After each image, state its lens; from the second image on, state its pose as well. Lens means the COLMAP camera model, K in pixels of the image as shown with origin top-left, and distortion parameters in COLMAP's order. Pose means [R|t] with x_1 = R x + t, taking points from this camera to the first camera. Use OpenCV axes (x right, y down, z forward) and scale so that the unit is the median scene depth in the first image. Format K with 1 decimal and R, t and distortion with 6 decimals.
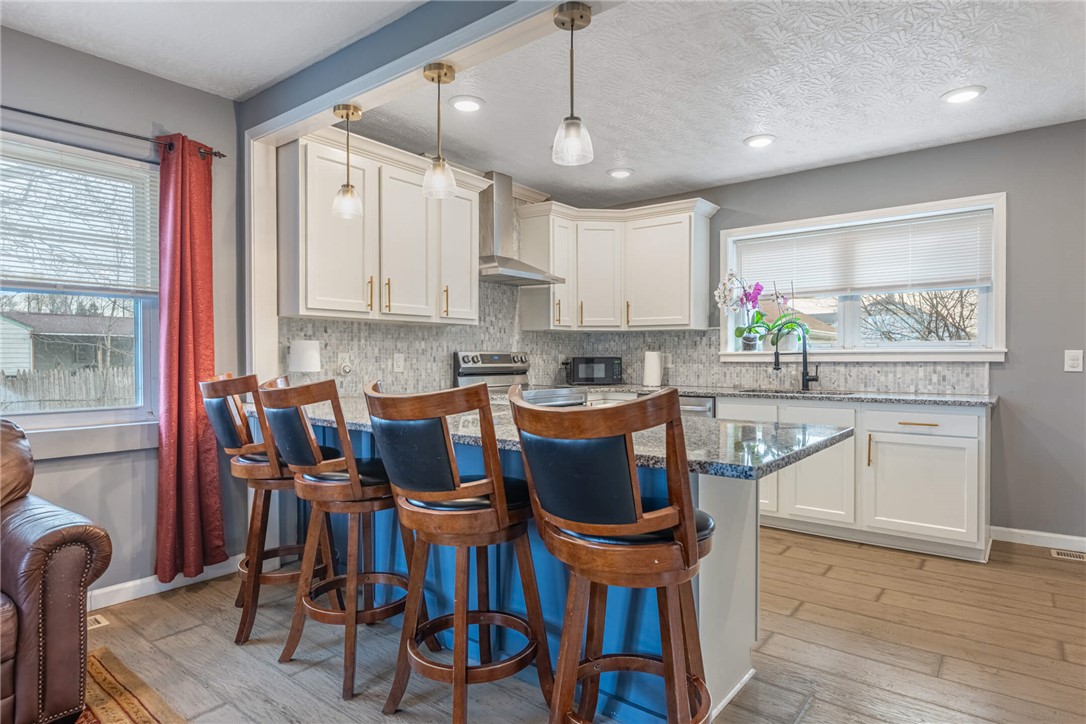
lens RADIAL K [[605.9, 0, 544.9], [0, 605.9, 367.8], [0, 0, 1]] dist [-0.007694, 0.001777]
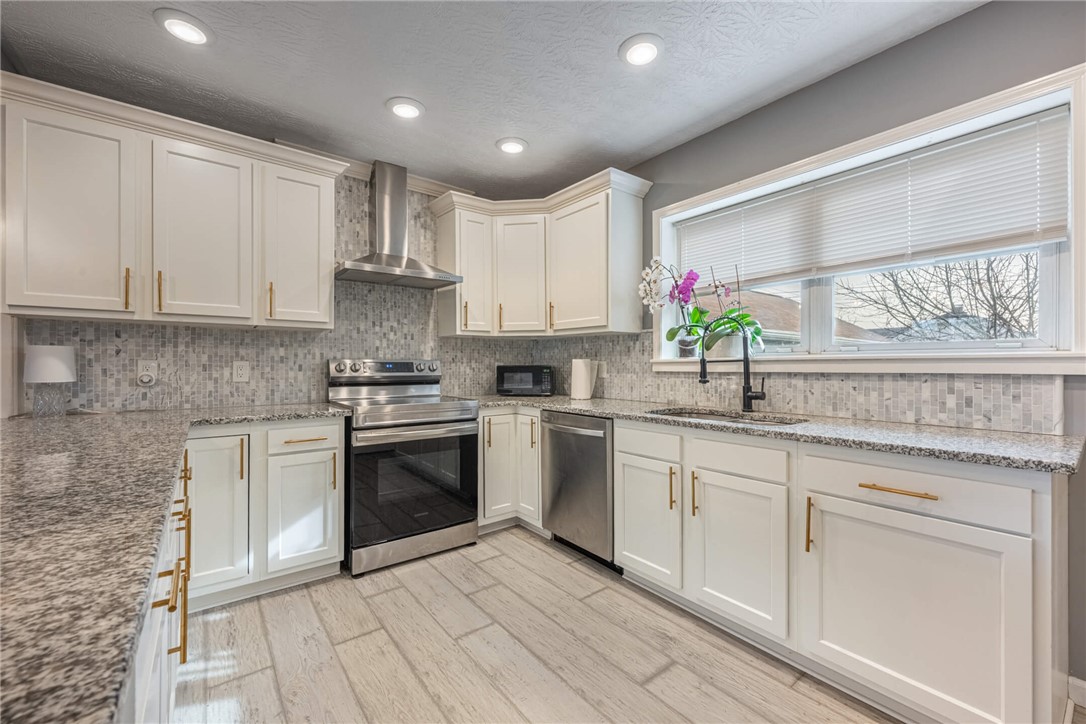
lens RADIAL K [[441.4, 0, 544.3], [0, 441.4, 366.6], [0, 0, 1]] dist [-0.002588, 0.000629]
pose [[0.971038, 0.002024, -0.238915, 0.321038], [-0.005292, 0.999901, -0.013041, -0.008548], [0.238865, 0.013927, 0.970953, 0.428426]]
